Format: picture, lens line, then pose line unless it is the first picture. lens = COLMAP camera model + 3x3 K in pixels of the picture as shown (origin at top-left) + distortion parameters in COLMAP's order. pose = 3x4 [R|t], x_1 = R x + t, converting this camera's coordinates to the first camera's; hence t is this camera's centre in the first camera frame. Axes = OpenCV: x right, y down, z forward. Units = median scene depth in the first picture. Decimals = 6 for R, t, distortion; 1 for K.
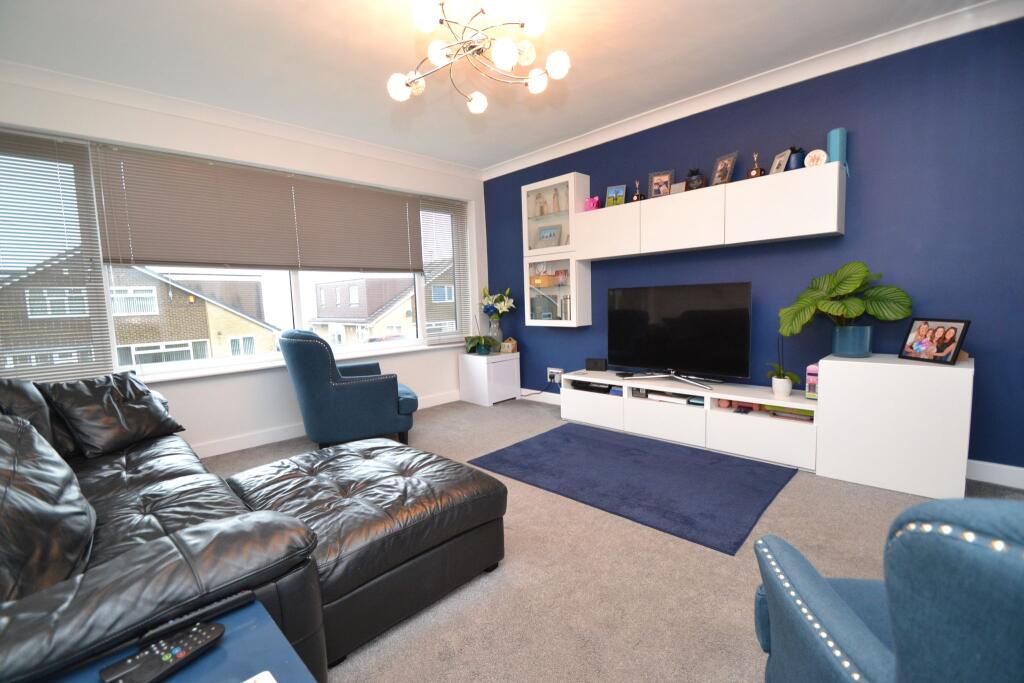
lens RADIAL K [[460.8, 0, 507.2], [0, 460.8, 344.4], [0, 0, 1]] dist [0.001217, 0.000058]
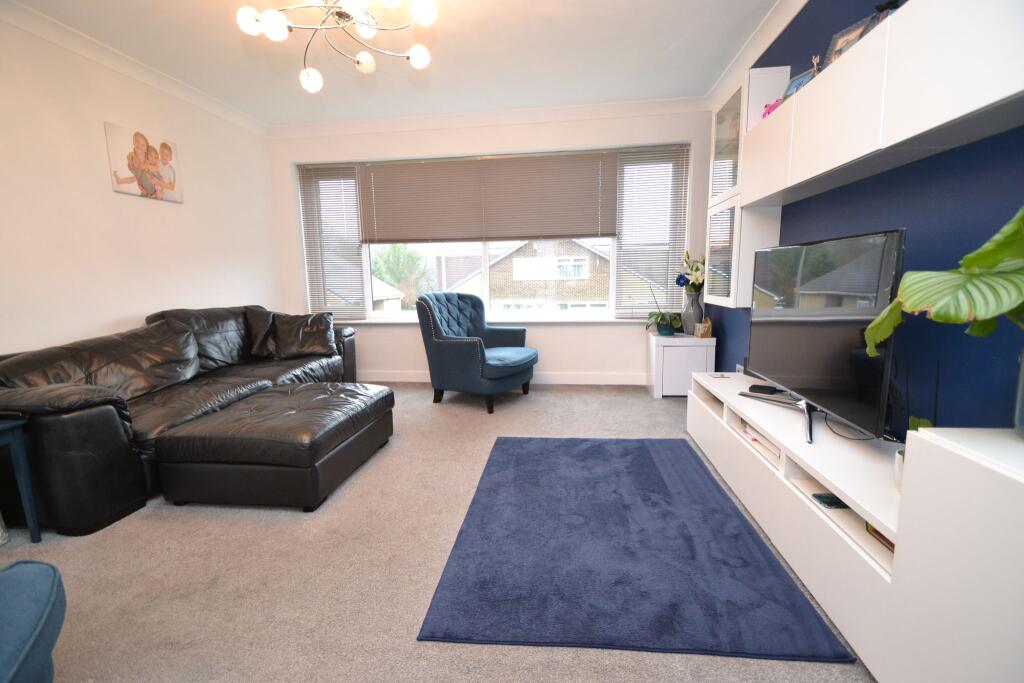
lens RADIAL K [[460.8, 0, 507.2], [0, 460.8, 344.4], [0, 0, 1]] dist [0.001217, 0.000058]
pose [[0.619142, 0.129001, -0.774611, 0.424325], [-0.074542, 0.991615, 0.105558, -0.027256], [0.781733, -0.007614, 0.623567, 0.280122]]
